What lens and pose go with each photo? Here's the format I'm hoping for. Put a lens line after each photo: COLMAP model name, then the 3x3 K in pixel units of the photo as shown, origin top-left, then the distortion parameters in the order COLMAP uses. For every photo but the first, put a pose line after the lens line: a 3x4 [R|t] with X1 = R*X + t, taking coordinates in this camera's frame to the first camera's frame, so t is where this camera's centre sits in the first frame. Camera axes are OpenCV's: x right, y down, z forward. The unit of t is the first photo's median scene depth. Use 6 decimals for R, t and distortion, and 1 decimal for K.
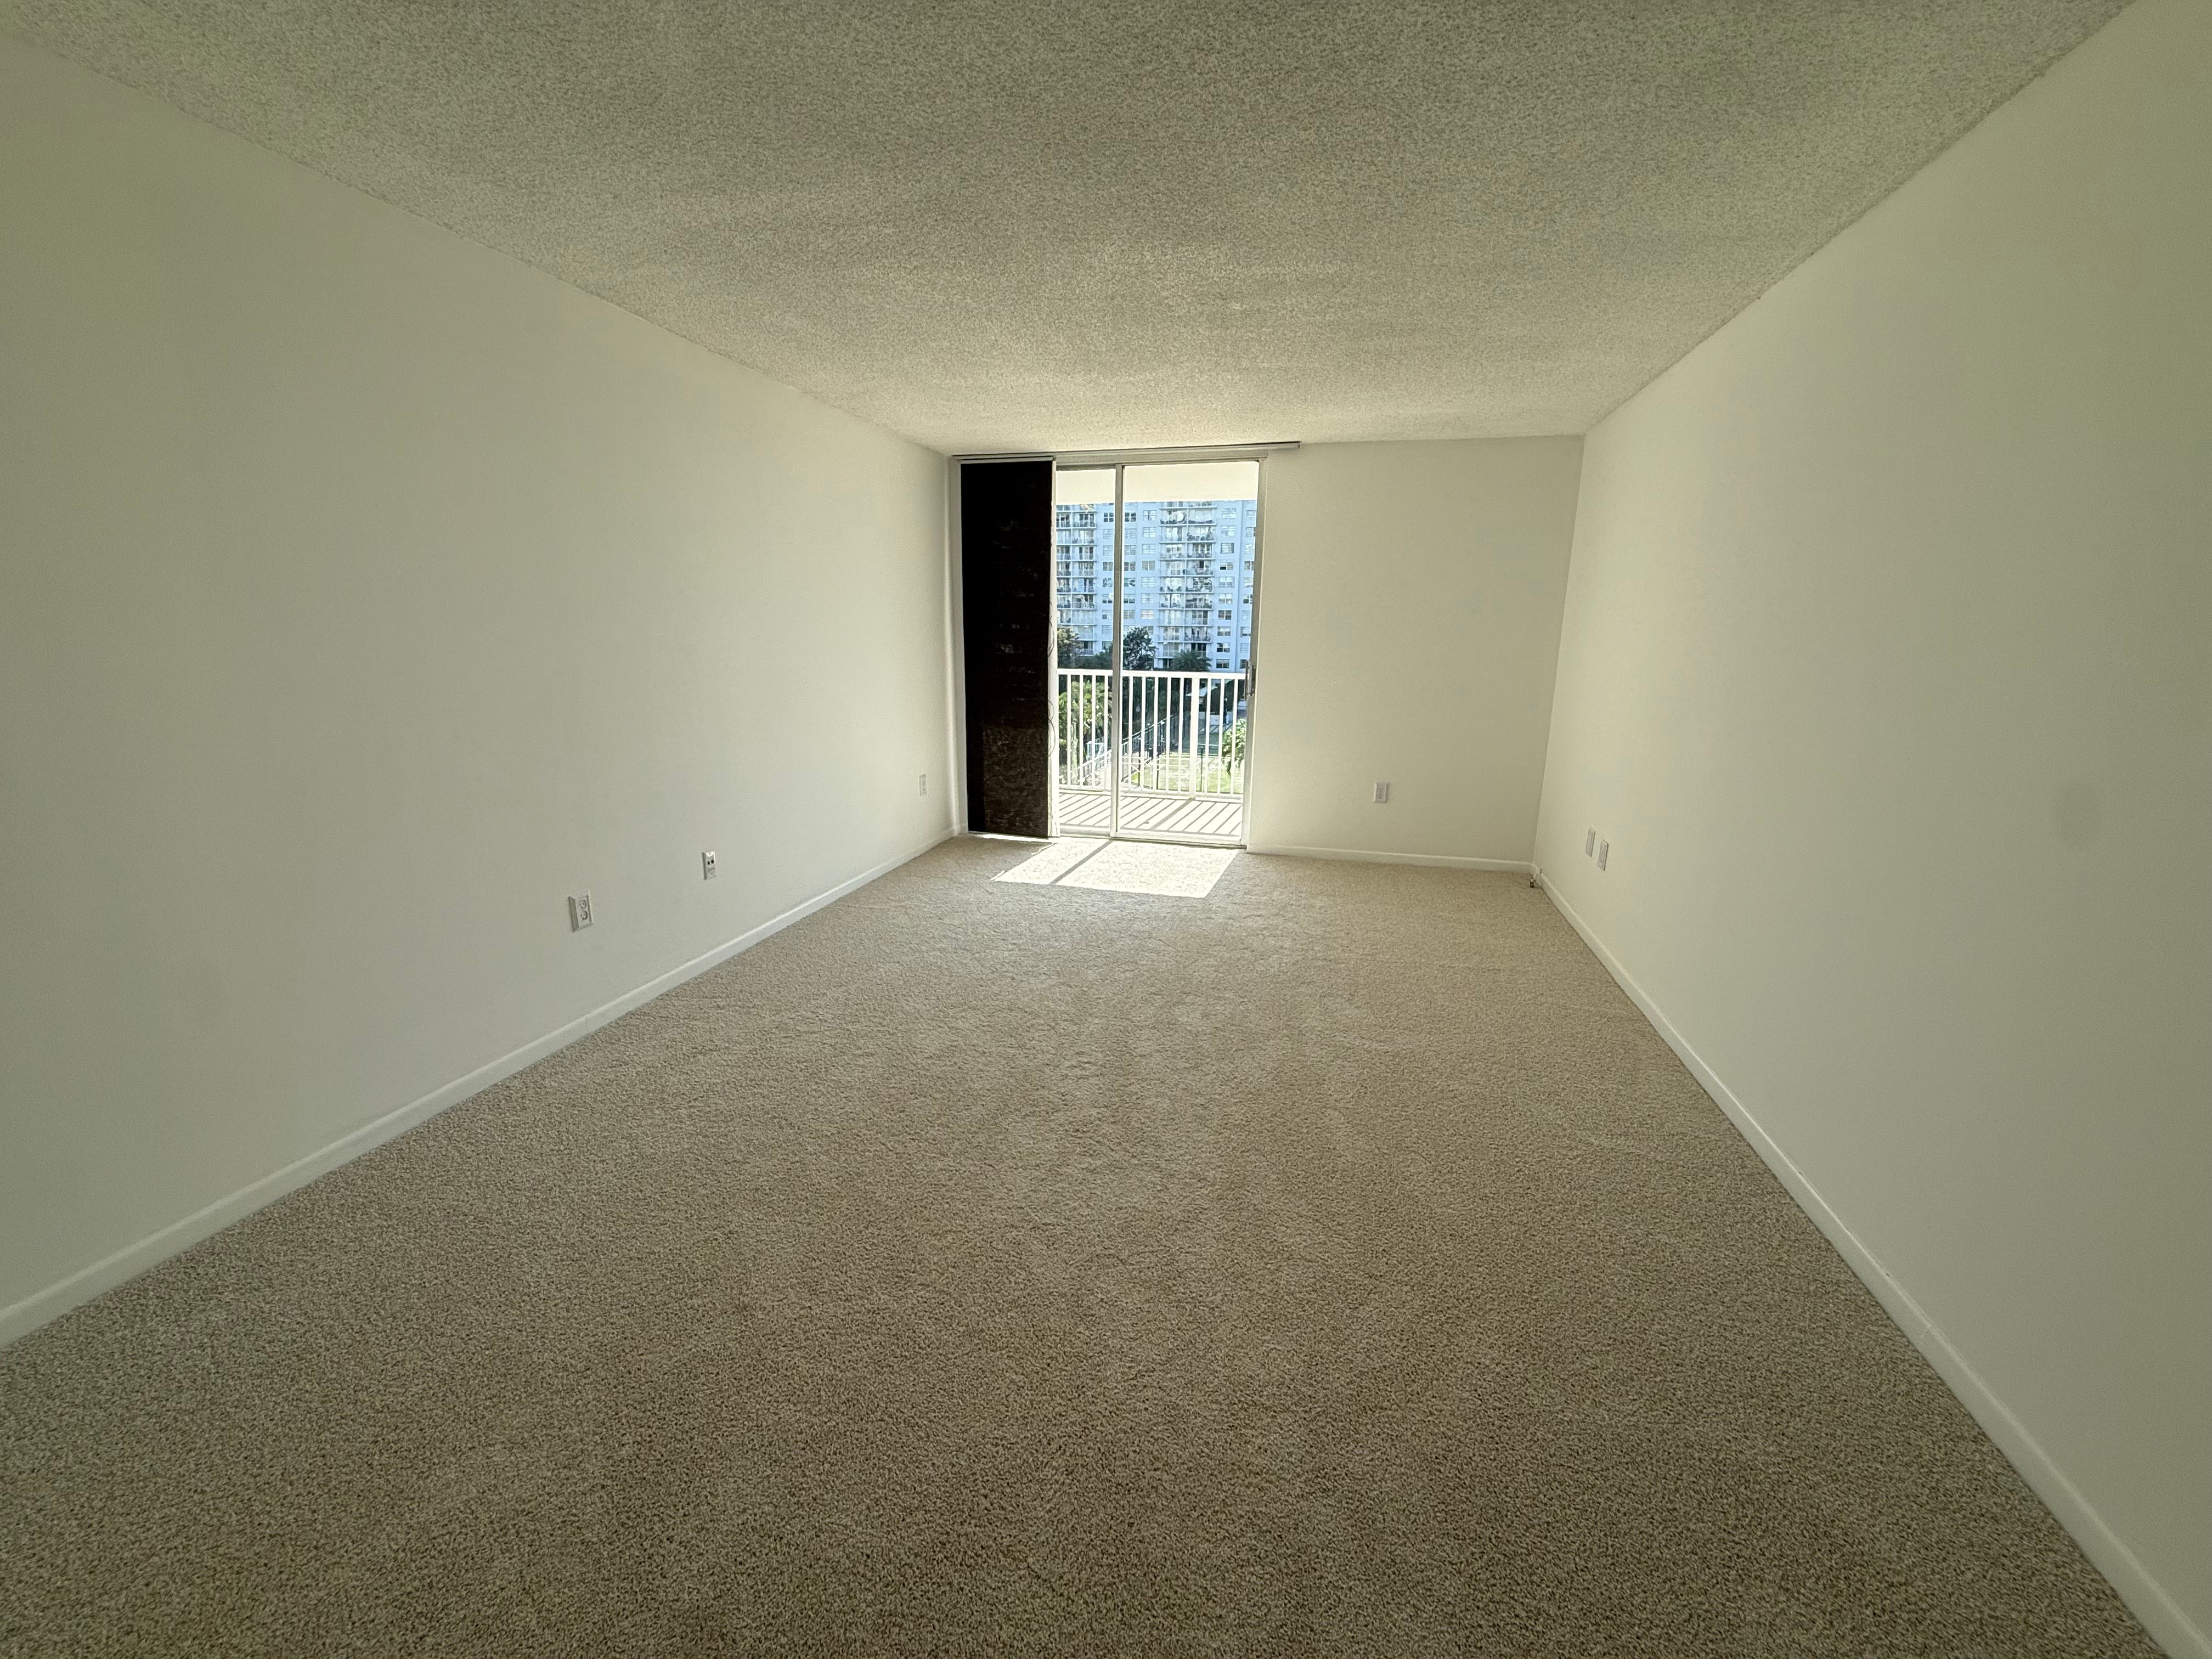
lens RADIAL K [[876.5, 0, 1117.4], [0, 876.5, 832.5], [0, 0, 1]] dist [0.000593, -0.000113]
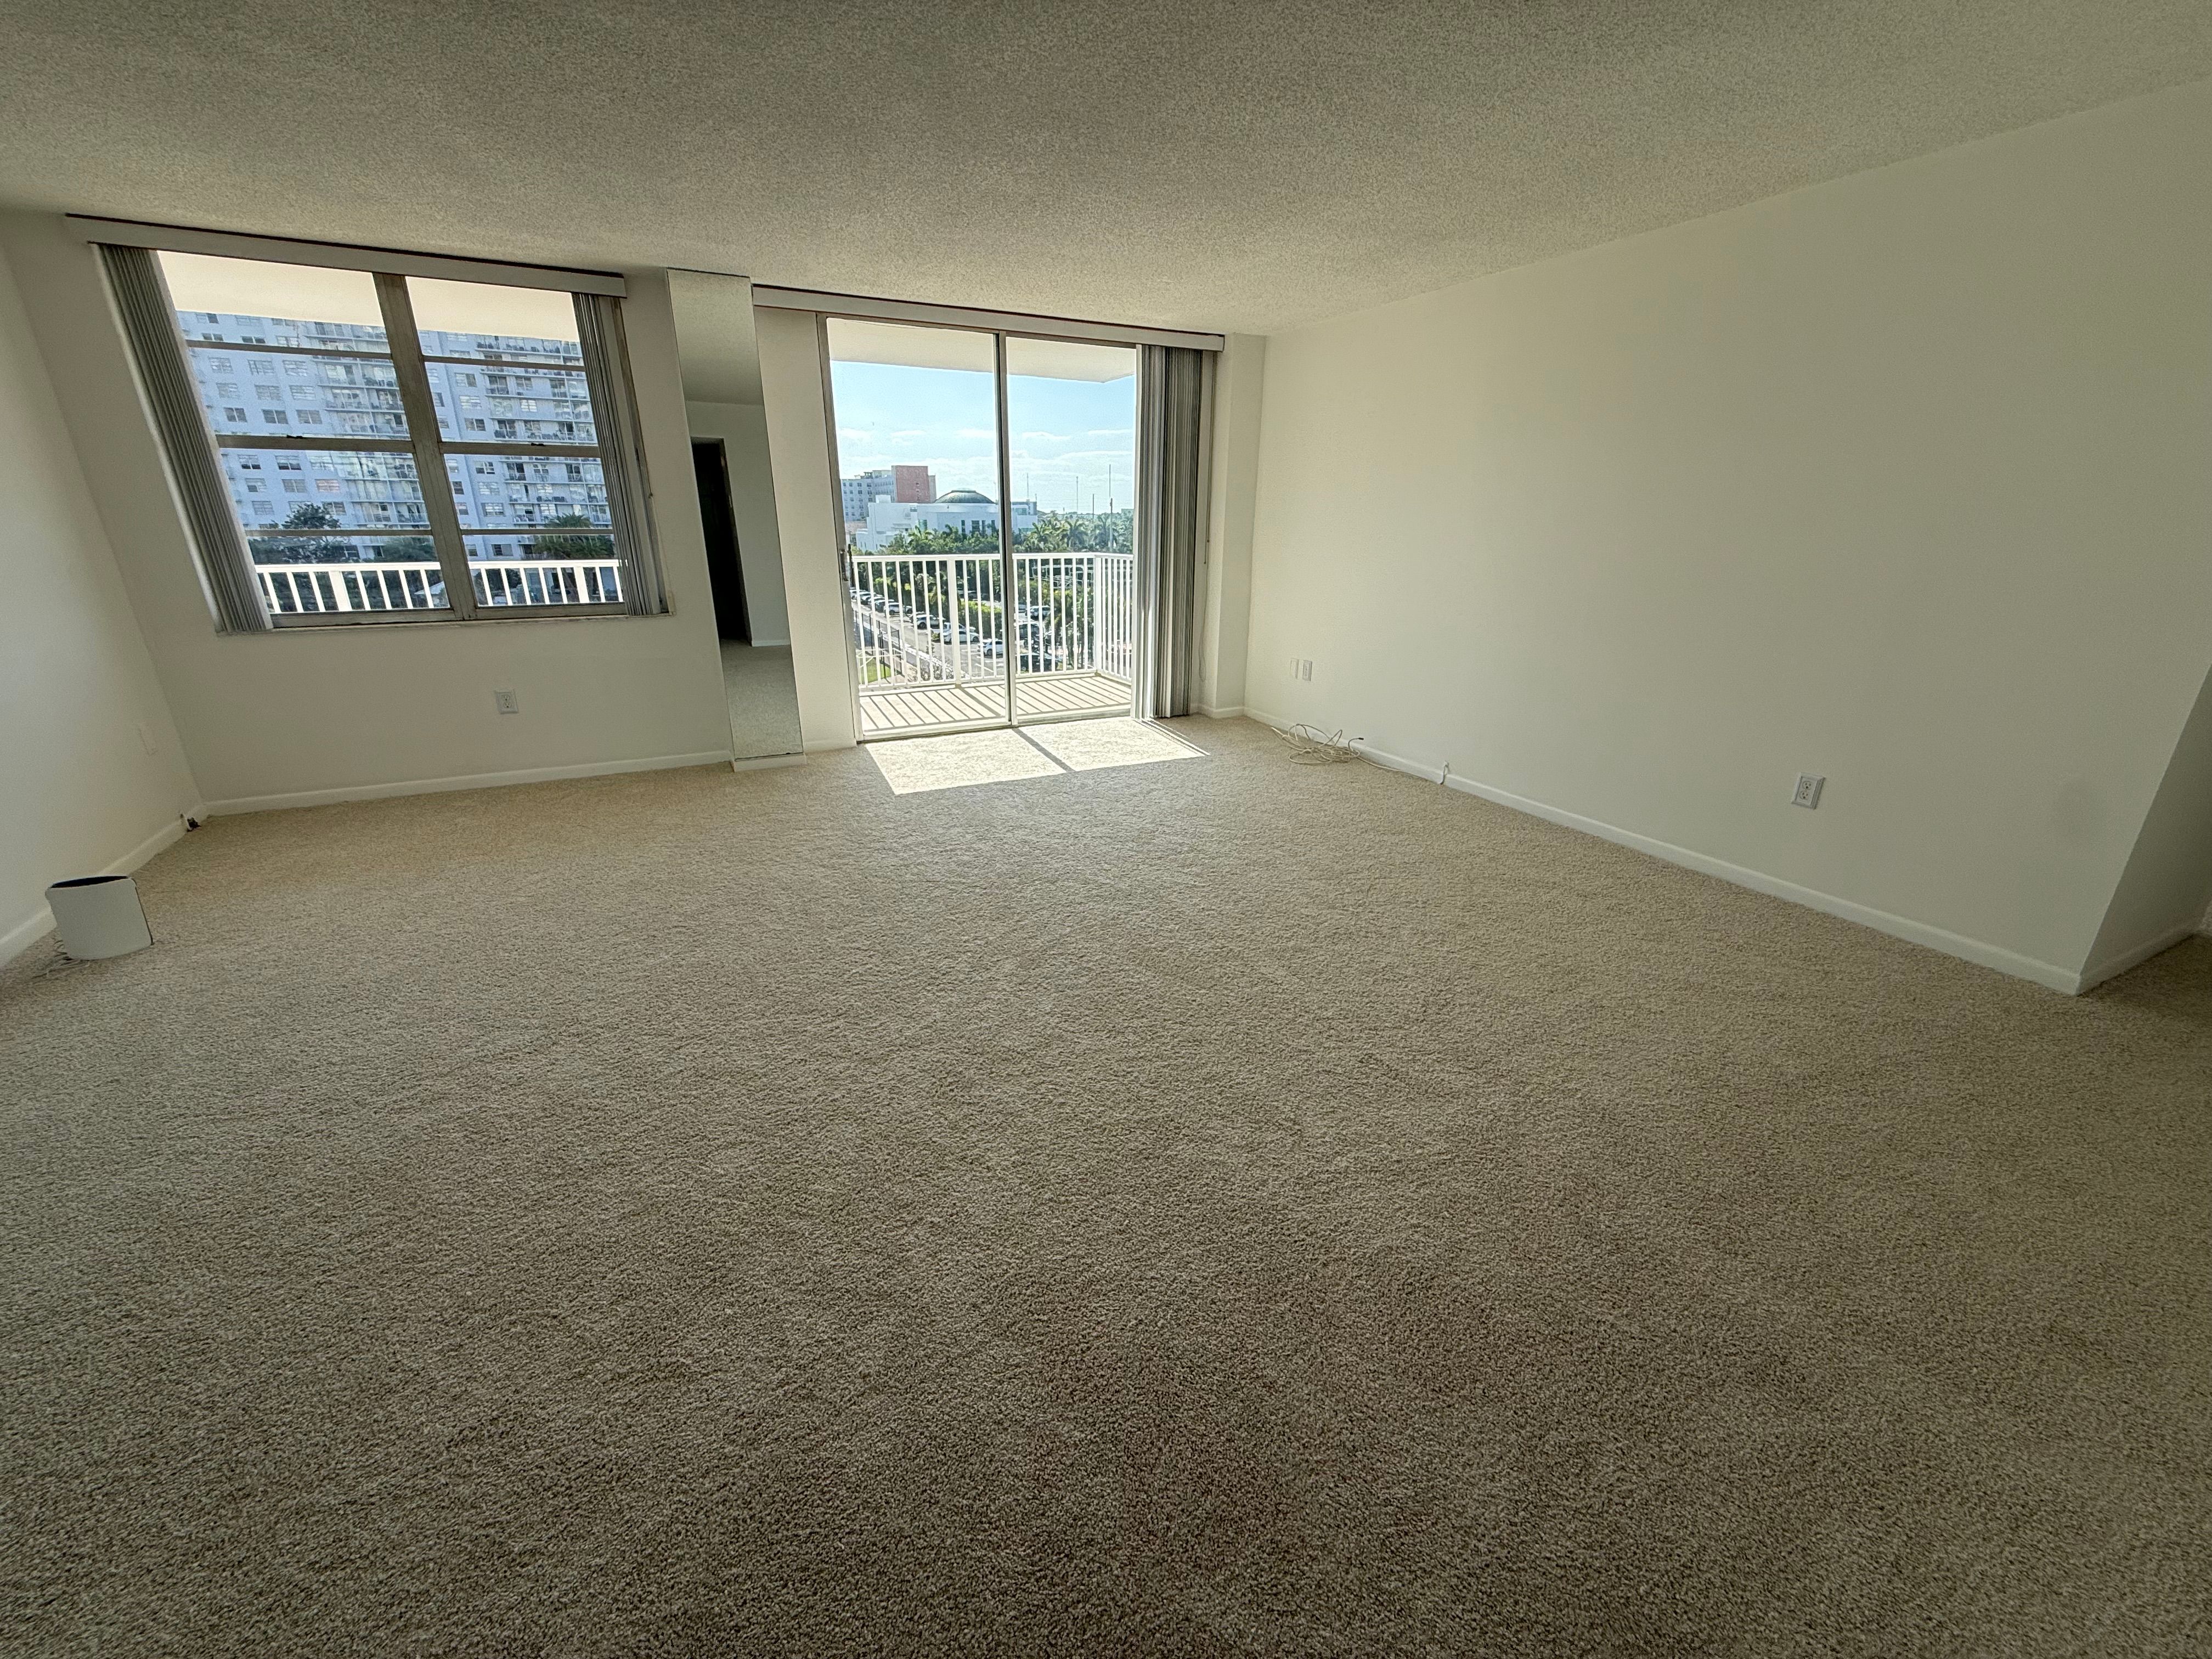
lens RADIAL K [[876.5, 0, 1099.4], [0, 876.5, 828.0], [0, 0, 1]] dist [0.000593, -0.000113]
pose [[0.753270, -0.231509, 0.615620, -0.158054], [0.153009, 0.972005, 0.178309, -0.012011], [-0.639666, -0.040120, 0.767606, 0.045486]]
